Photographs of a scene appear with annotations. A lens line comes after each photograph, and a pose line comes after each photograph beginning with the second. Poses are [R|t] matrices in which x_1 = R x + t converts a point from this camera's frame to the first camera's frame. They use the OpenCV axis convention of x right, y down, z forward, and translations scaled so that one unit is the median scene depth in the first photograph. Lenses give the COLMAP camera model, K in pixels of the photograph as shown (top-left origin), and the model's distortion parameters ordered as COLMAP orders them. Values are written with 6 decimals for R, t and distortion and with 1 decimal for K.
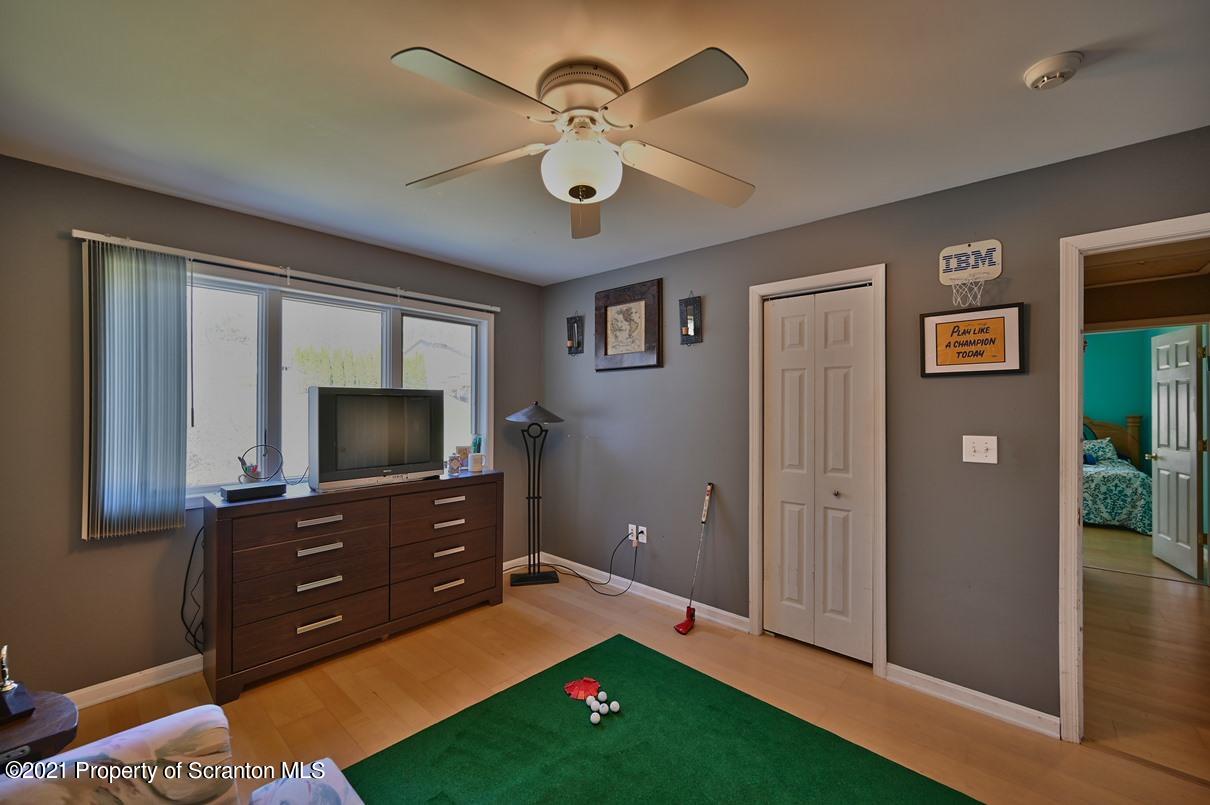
lens RADIAL K [[475.4, 0, 605.4], [0, 475.4, 404.3], [0, 0, 1]] dist [0.000559, 0.000019]
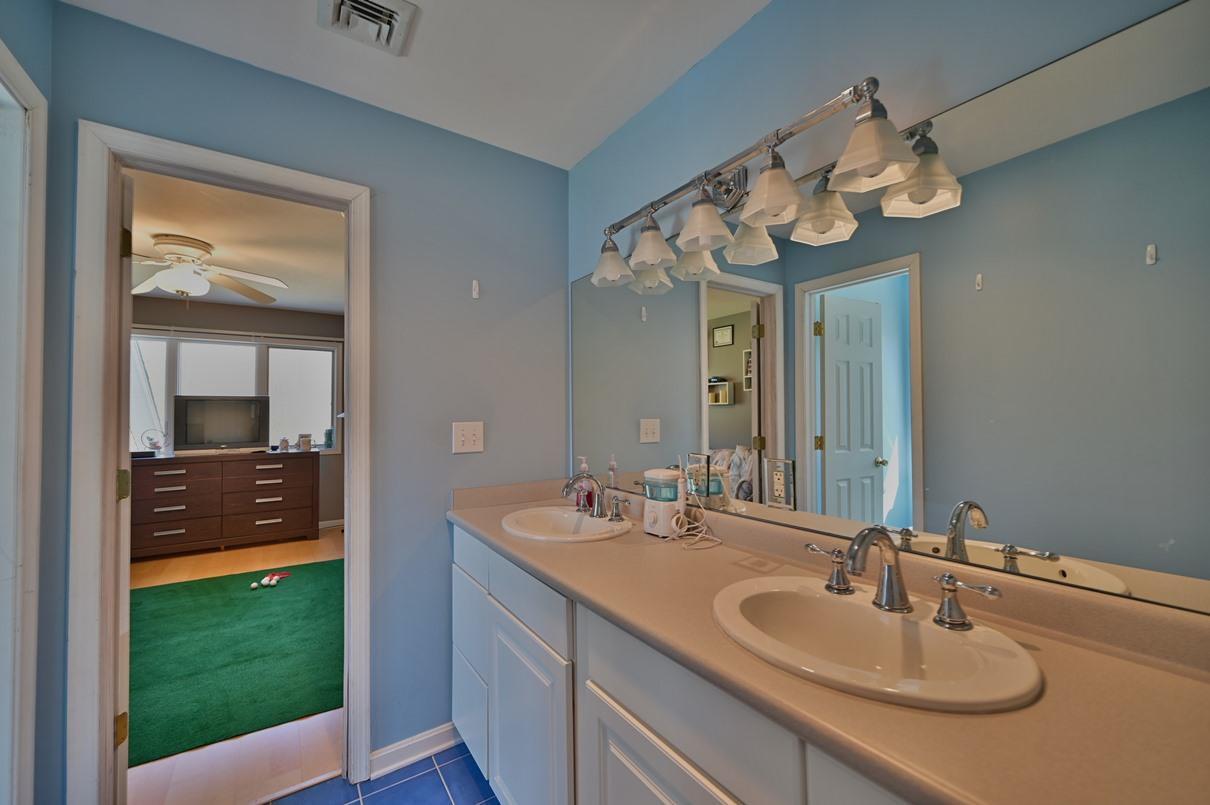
lens RADIAL K [[475.4, 0, 604.3], [0, 475.4, 404.3], [0, 0, 1]] dist [0.000559, 0.000019]
pose [[0.971523, -0.006845, -0.236844, 1.188841], [0.003821, 0.999905, -0.013221, 0.023429], [0.236913, 0.011939, 0.971458, -0.275819]]
